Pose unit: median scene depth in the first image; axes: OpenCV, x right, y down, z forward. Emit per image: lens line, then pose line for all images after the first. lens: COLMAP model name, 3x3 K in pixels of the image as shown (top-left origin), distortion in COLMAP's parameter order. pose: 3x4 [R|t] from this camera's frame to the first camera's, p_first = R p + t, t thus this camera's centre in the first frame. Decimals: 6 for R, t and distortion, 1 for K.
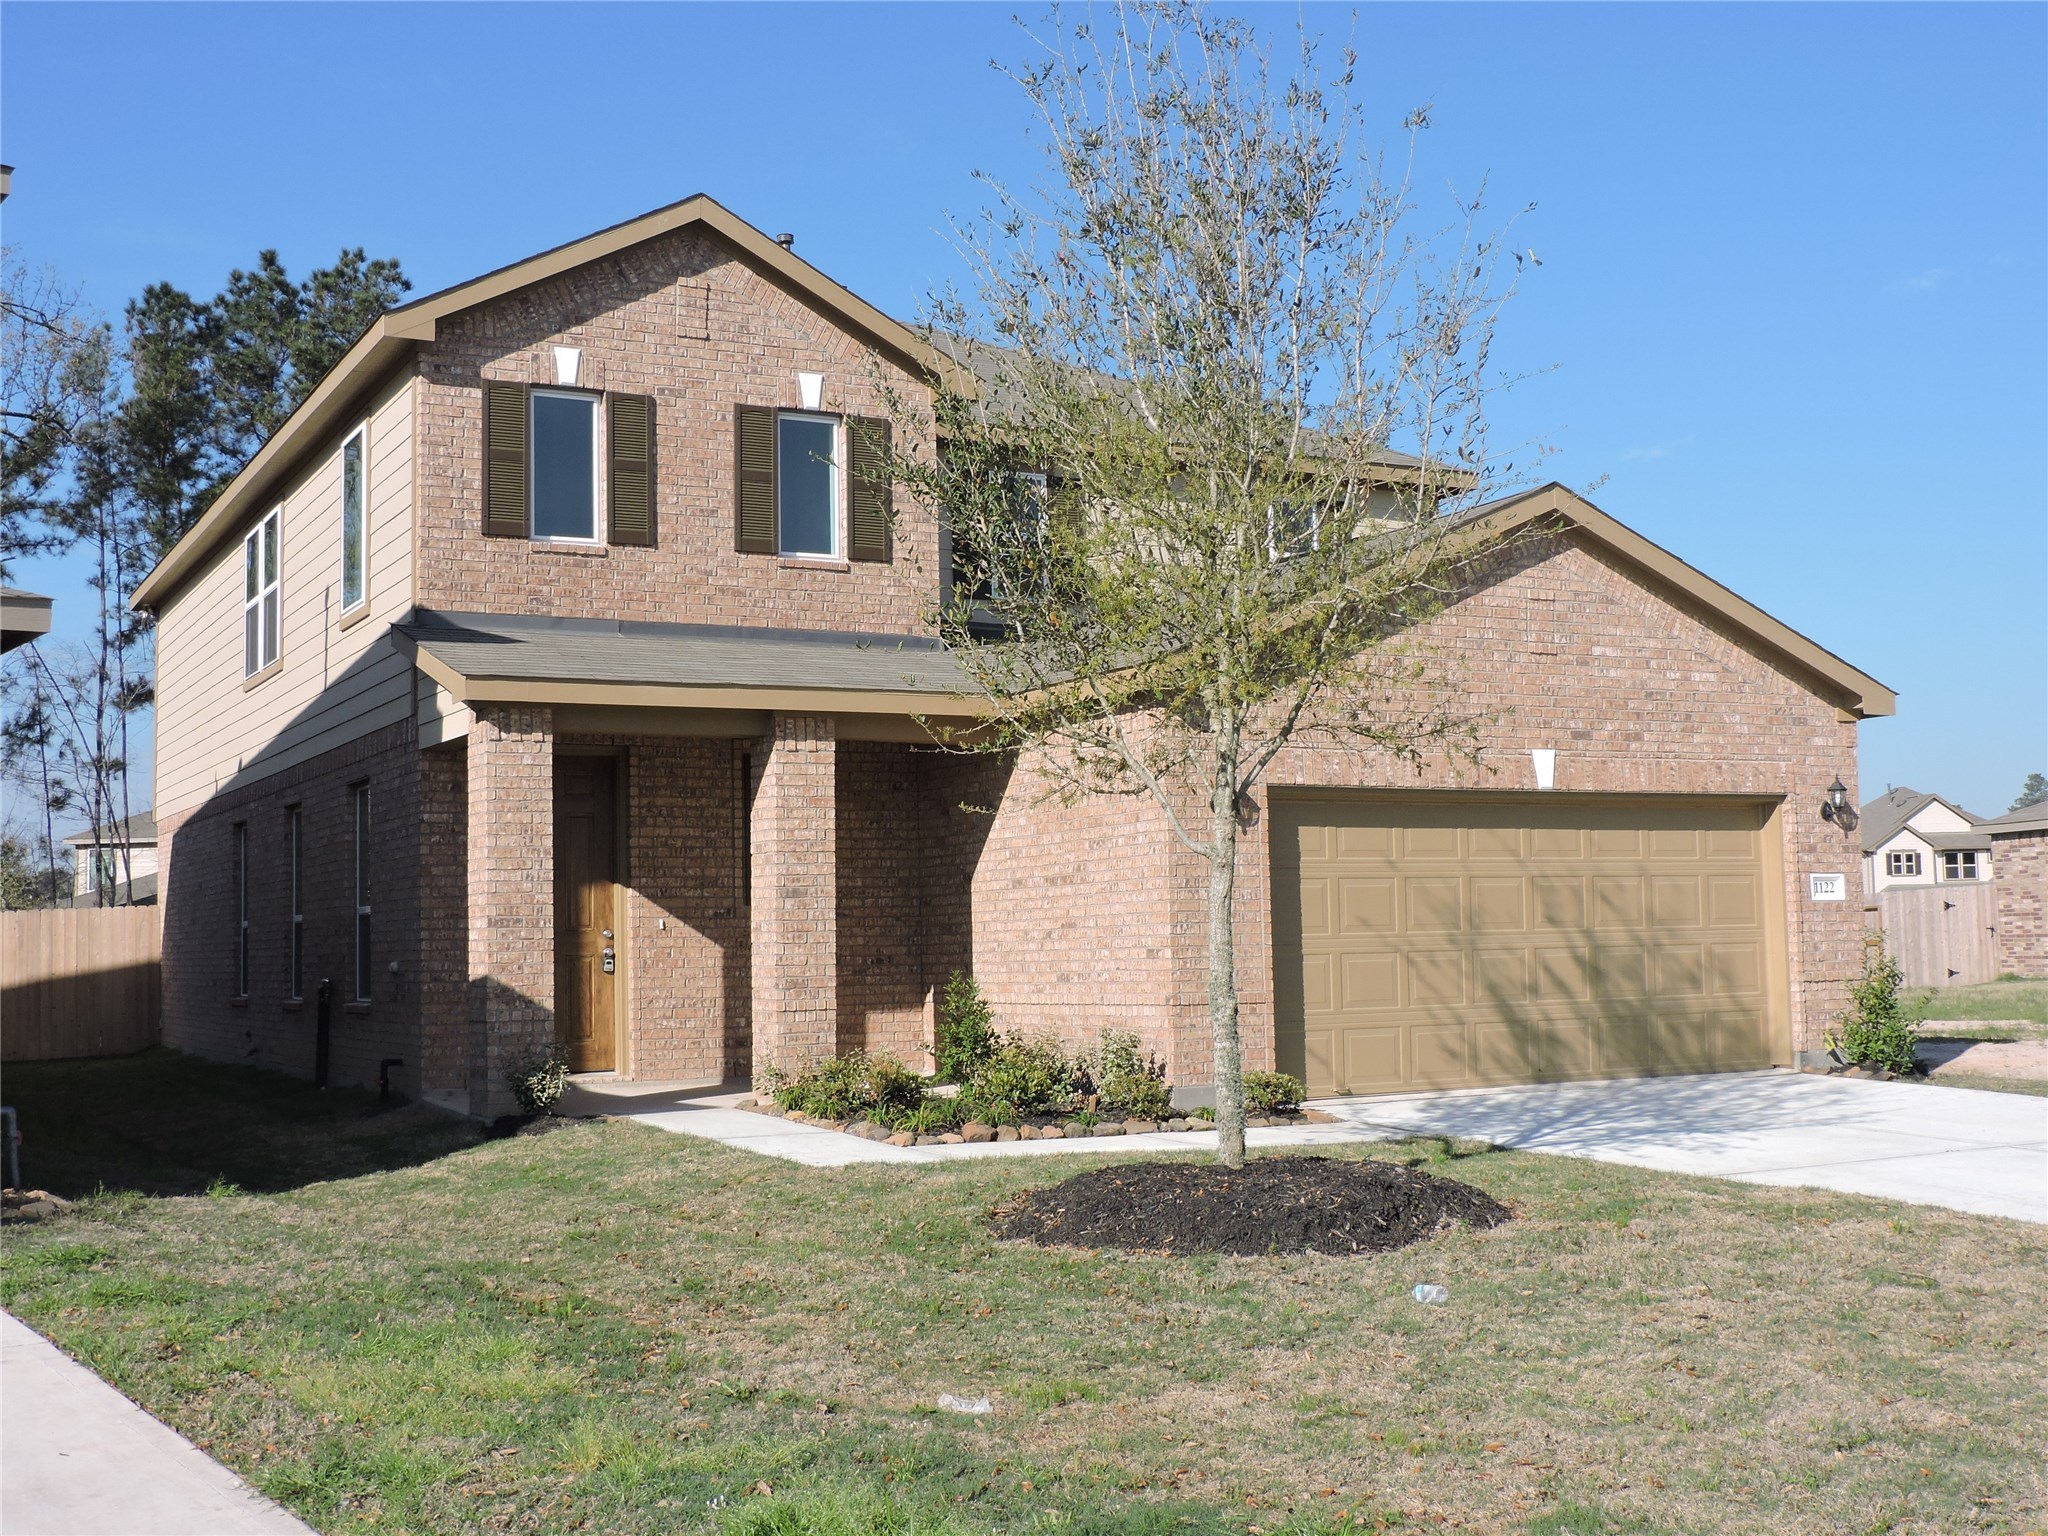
lens RADIAL K [[2527.9, 0, 1023.0], [0, 2527.9, 818.8], [0, 0, 1]] dist [0.008726, 0.019411]
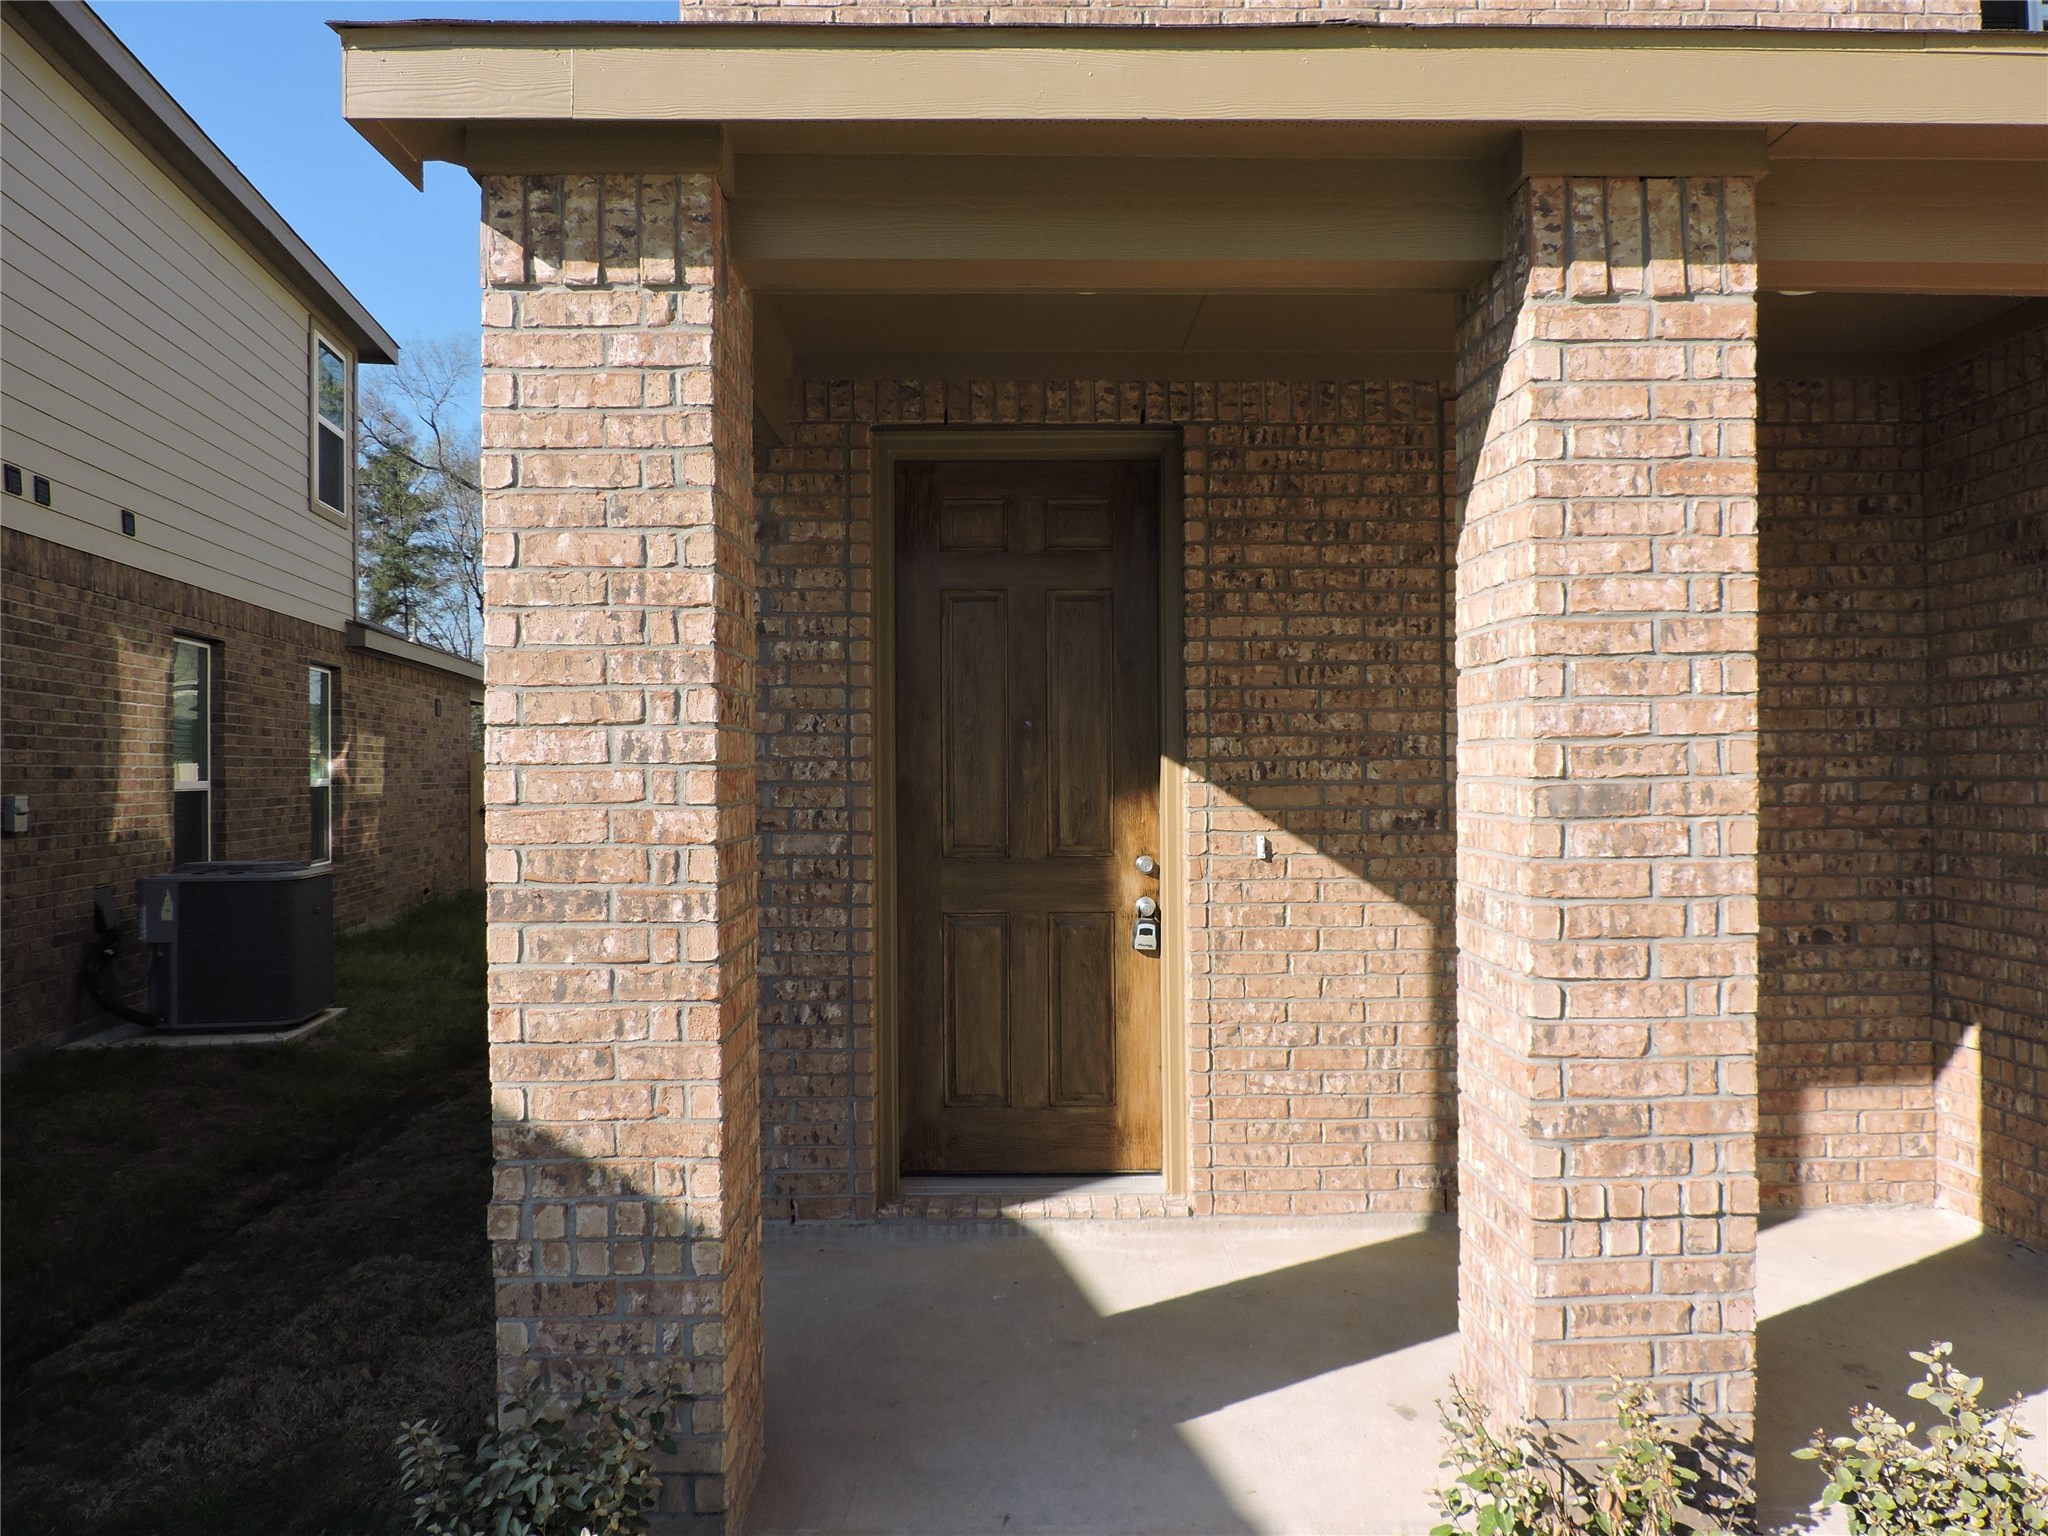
lens RADIAL K [[1440.4, 0, 1024.6], [0, 1440.4, 762.8], [0, 0, 1]] dist [-0.017480, 0.000698]
pose [[0.892199, 0.007827, -0.451576, -0.070390], [0.017786, 0.998465, 0.052447, 0.014541], [0.451293, -0.054824, 0.890690, 0.771663]]
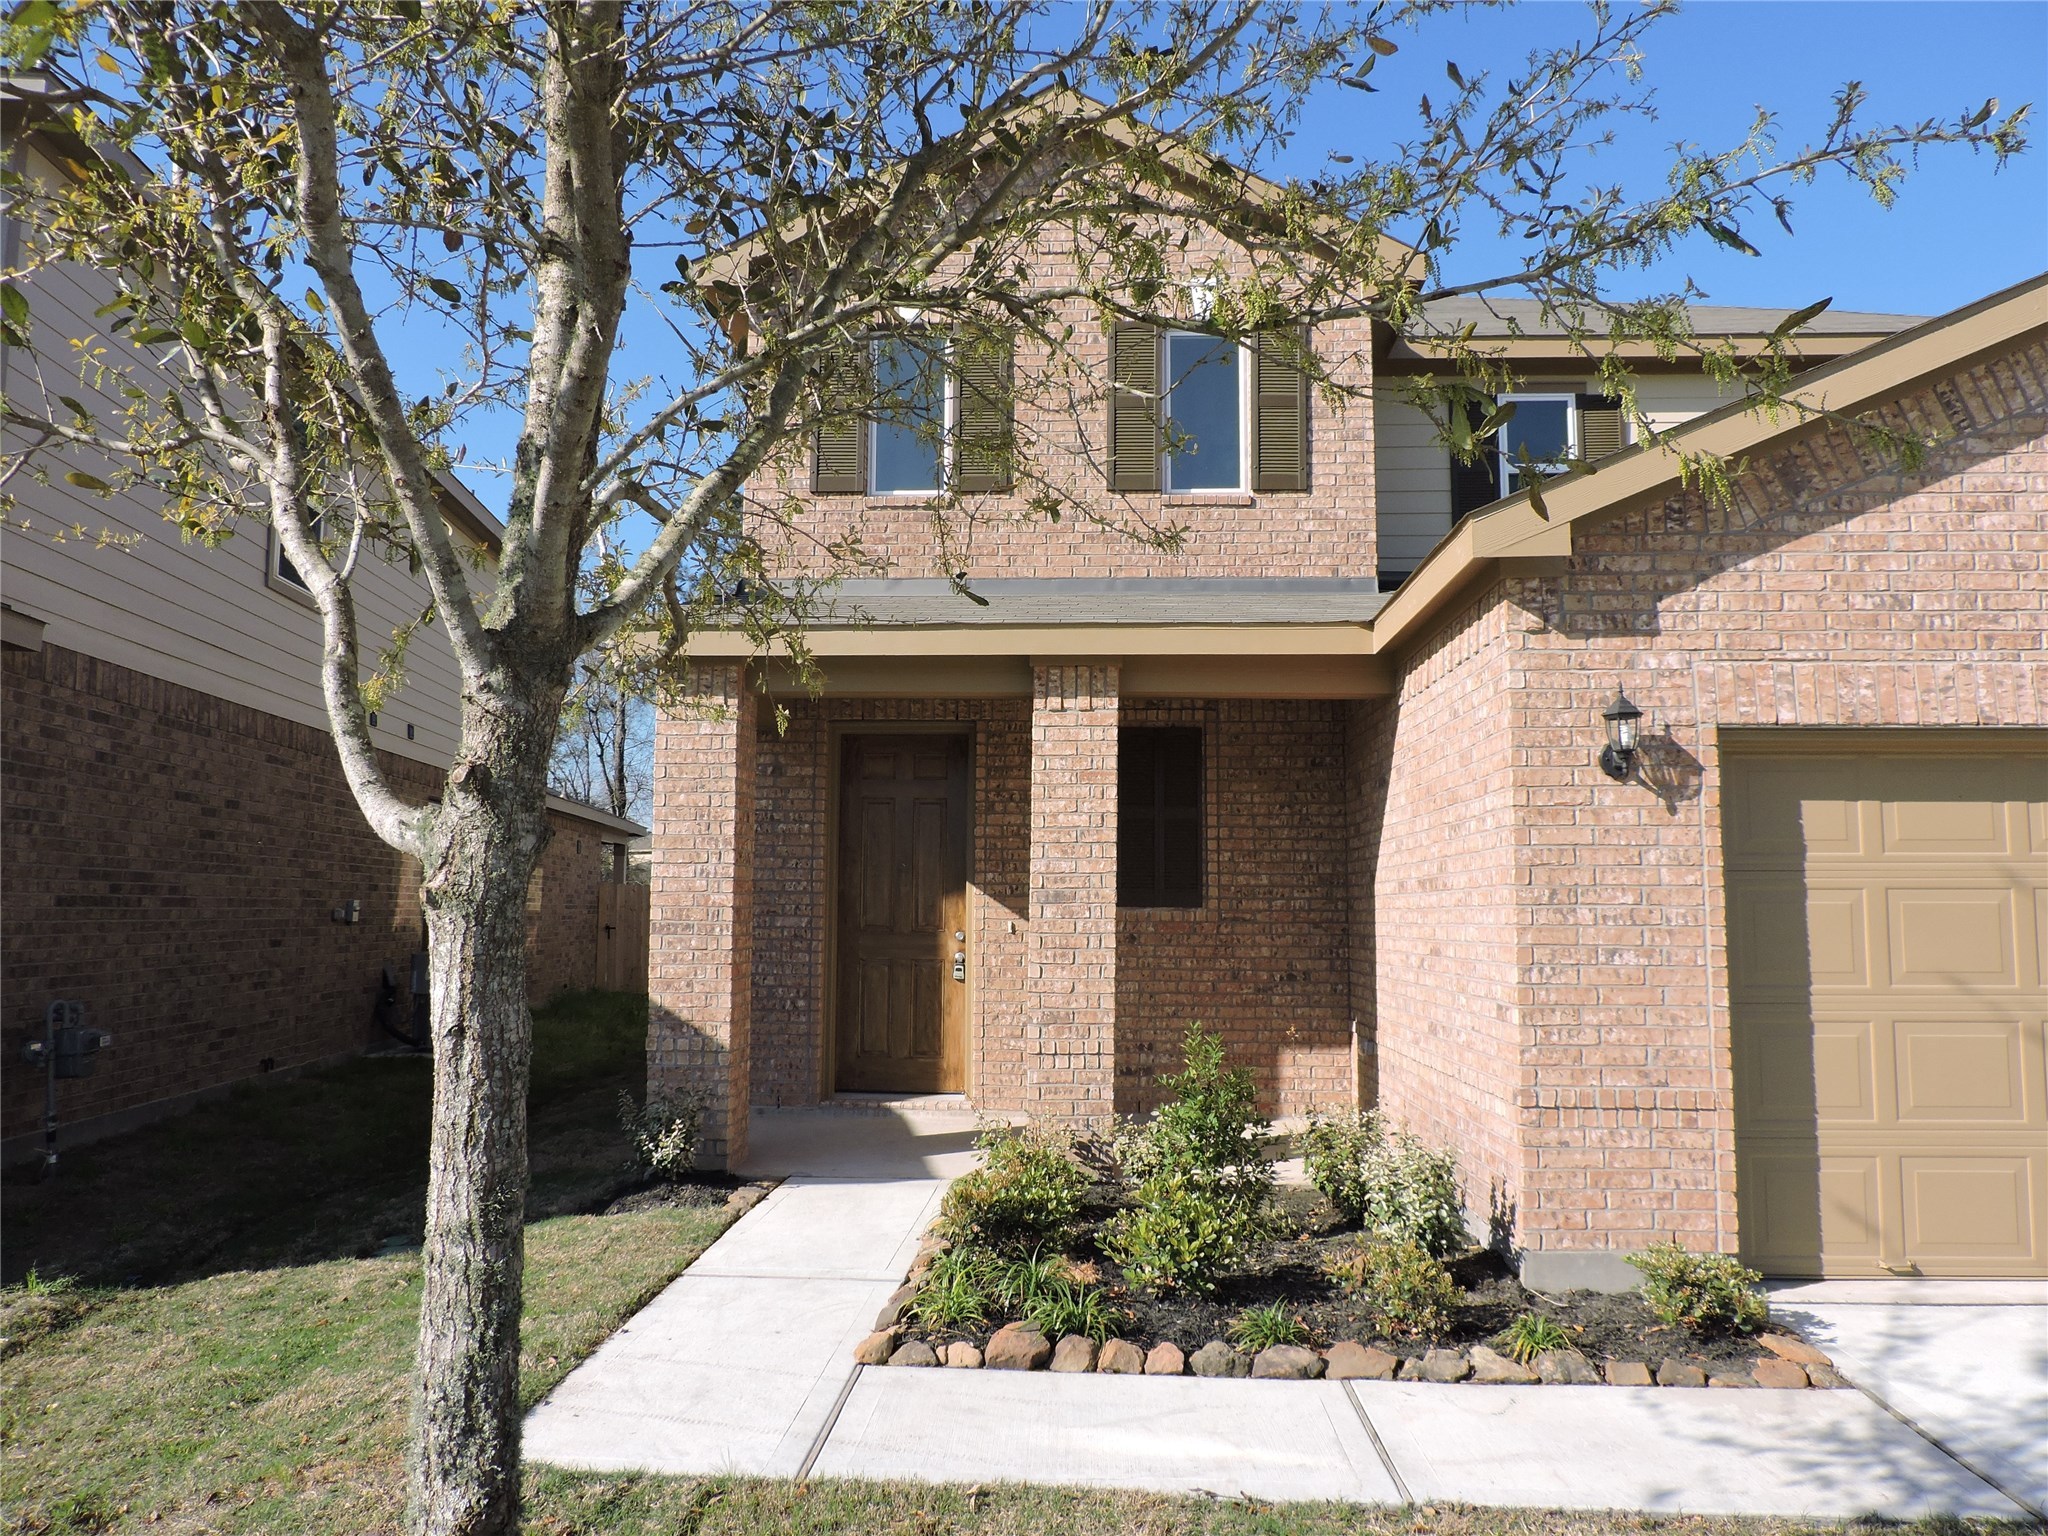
lens RADIAL K [[1485.3, 0, 1021.2], [0, 1485.3, 783.8], [0, 0, 1]] dist [-0.006886, -0.000328]
pose [[0.854633, -0.019681, -0.518860, 0.123079], [0.005428, 0.999565, -0.028973, 0.007804], [0.519205, 0.021945, 0.854368, 0.571358]]
